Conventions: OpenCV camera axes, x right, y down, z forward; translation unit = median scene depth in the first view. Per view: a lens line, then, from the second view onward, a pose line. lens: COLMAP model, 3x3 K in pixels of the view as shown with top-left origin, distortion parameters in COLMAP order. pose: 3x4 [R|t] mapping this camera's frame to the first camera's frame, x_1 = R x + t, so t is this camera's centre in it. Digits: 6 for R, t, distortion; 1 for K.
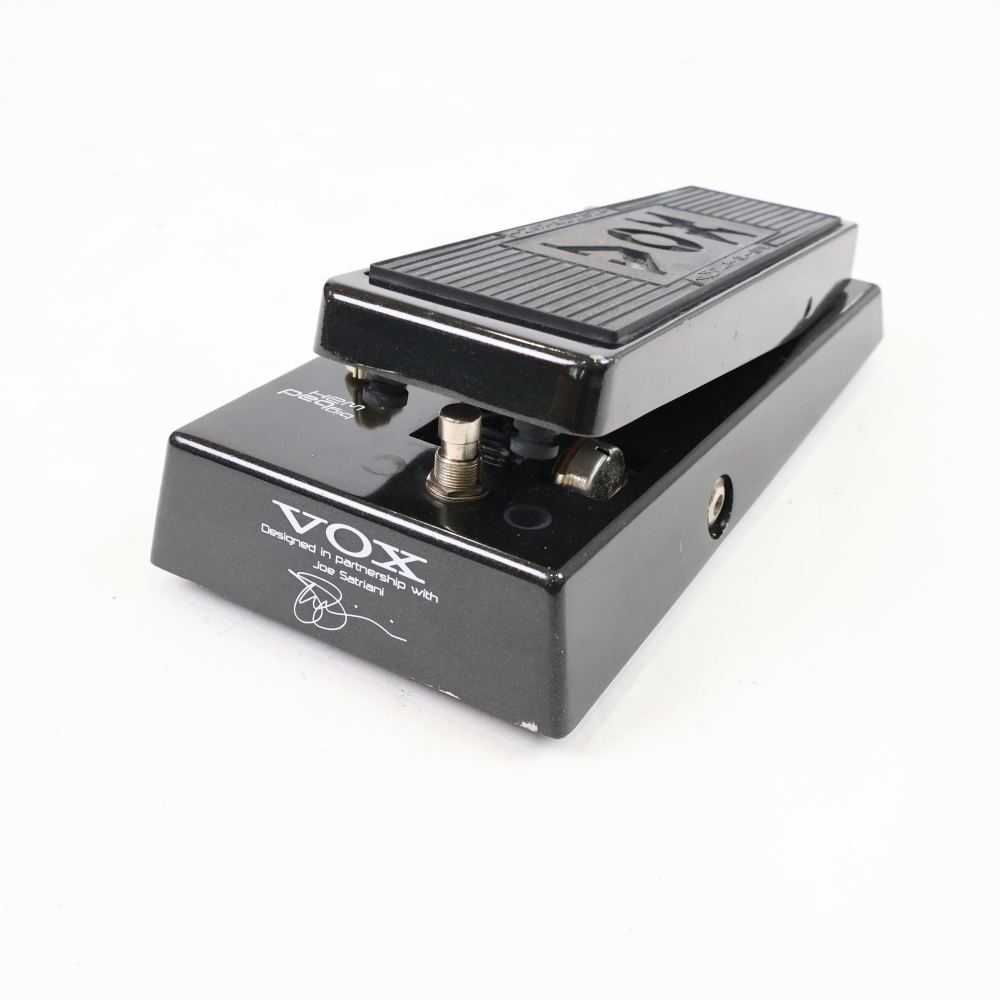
lens RADIAL K [[1164.6, 0, 500.0], [0, 1164.6, 500.0], [0, 0, 1]] dist [-0.009493, 0.004734]
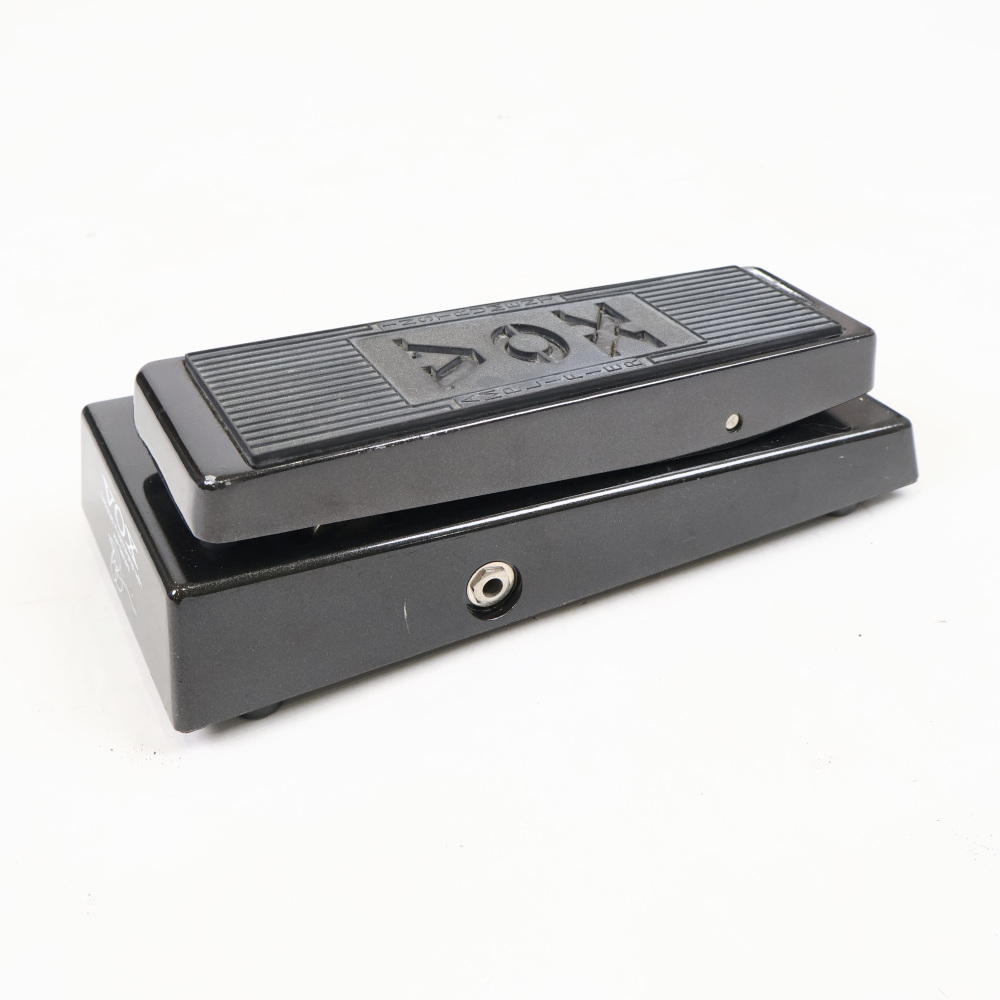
lens RADIAL K [[1164.6, 0, 500.0], [0, 1164.6, 500.0], [0, 0, 1]] dist [-0.009493, 0.004734]
pose [[0.829088, 0.194465, -0.524210, 0.691204], [-0.161336, 0.980894, 0.108712, -0.204693], [0.535335, -0.005558, 0.844621, 0.150744]]
